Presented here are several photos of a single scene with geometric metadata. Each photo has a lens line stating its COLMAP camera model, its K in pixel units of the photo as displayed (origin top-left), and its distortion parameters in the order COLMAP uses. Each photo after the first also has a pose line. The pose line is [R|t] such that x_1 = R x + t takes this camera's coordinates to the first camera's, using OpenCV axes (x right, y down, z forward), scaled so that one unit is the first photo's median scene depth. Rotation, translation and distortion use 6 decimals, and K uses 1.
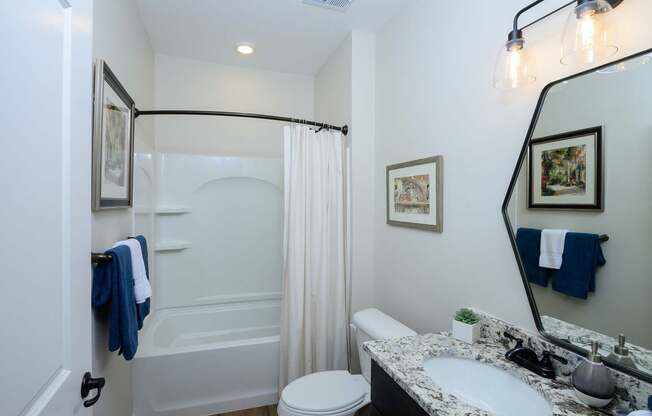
lens RADIAL K [[330.1, 0, 289.1], [0, 330.1, 206.0], [0, 0, 1]] dist [0.016983, -0.020674]
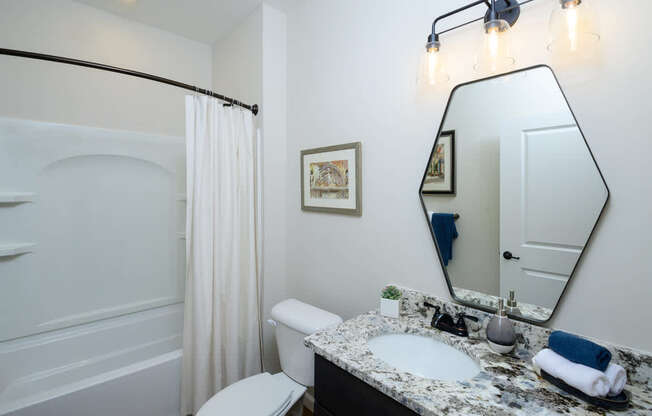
lens RADIAL K [[332.8, 0, 337.5], [0, 332.8, 191.4], [0, 0, 1]] dist [0.005418, -0.013877]
pose [[0.877206, 0.000801, 0.480114, -0.096836], [0.004488, 0.999941, -0.009869, 0.011617], [-0.480093, 0.010812, 0.877151, 0.101910]]
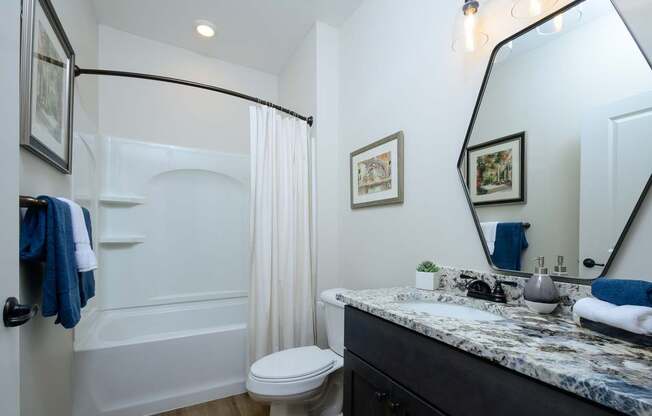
lens RADIAL K [[320.1, 0, 316.8], [0, 320.1, 236.8], [0, 0, 1]] dist [0.028834, -0.017329]
pose [[0.976967, -0.001909, 0.213380, -0.029522], [0.002846, 0.999988, -0.004086, 0.172949], [-0.213369, 0.004599, 0.976961, 0.039317]]
